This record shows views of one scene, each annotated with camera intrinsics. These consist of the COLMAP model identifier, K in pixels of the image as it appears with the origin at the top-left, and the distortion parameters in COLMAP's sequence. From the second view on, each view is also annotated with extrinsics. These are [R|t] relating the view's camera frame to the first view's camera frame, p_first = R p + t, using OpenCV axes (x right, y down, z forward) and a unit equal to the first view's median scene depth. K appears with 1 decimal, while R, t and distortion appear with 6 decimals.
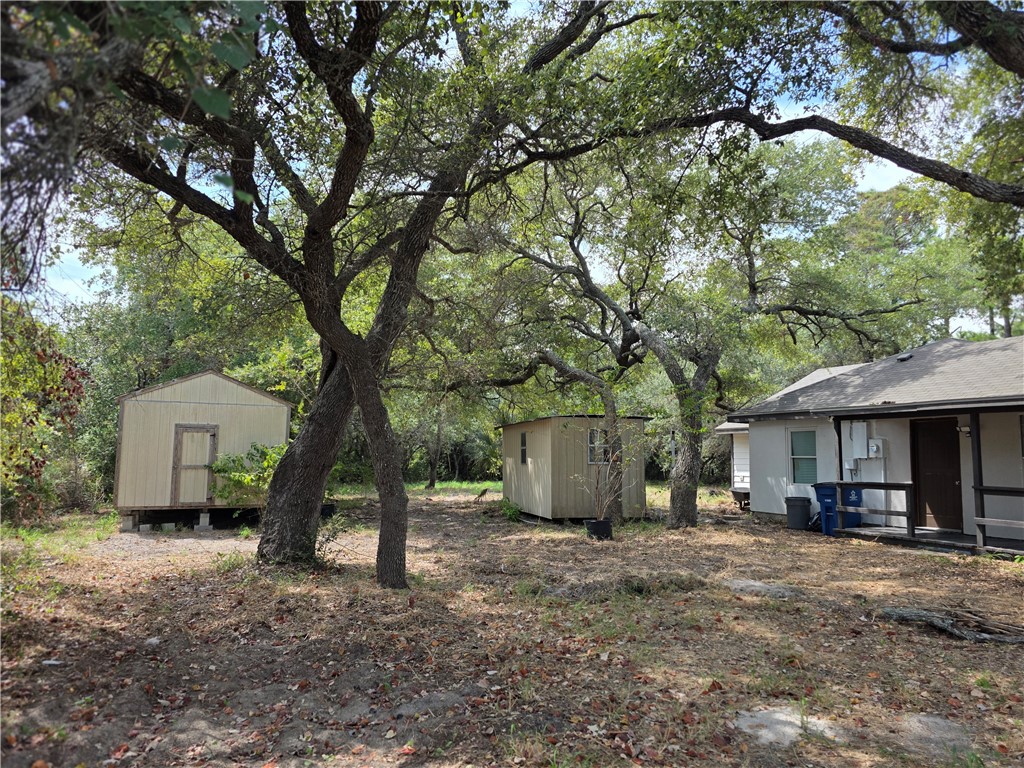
lens RADIAL K [[708.5, 0, 529.3], [0, 708.5, 393.4], [0, 0, 1]] dist [0.063834, -0.060766]
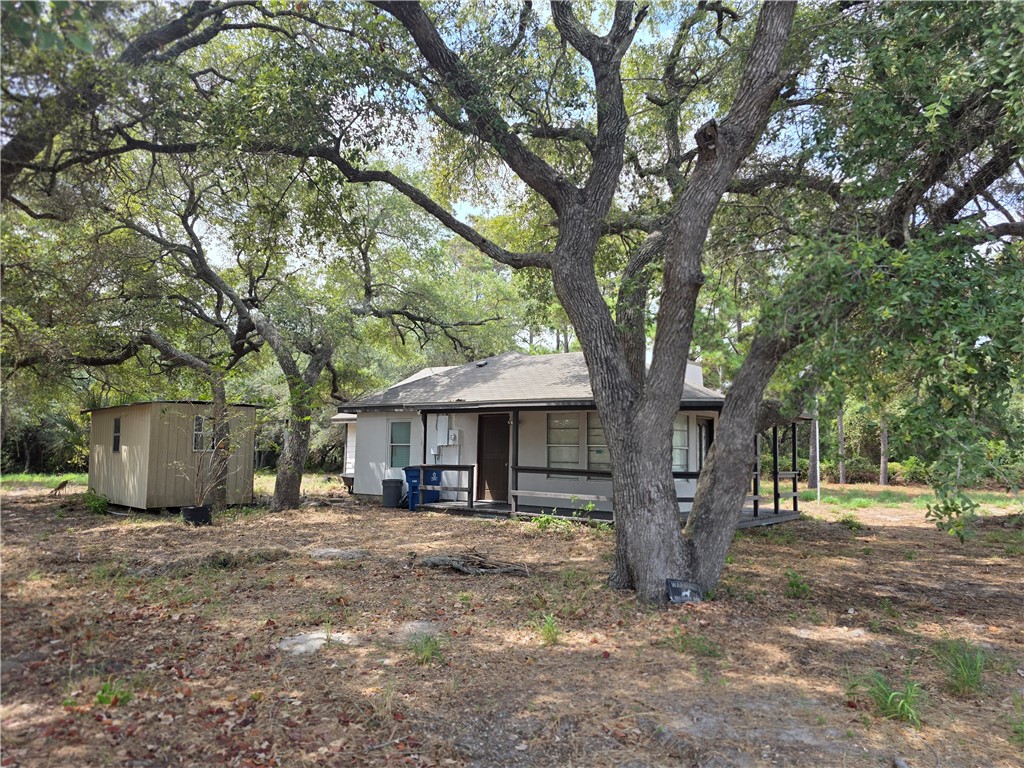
lens RADIAL K [[708.5, 0, 529.3], [0, 708.5, 393.4], [0, 0, 1]] dist [0.063834, -0.060766]
pose [[0.875120, 0.041803, 0.482097, 0.012872], [-0.048934, 0.998800, 0.002220, -0.006404], [-0.481425, -0.025534, 0.876115, -0.107246]]
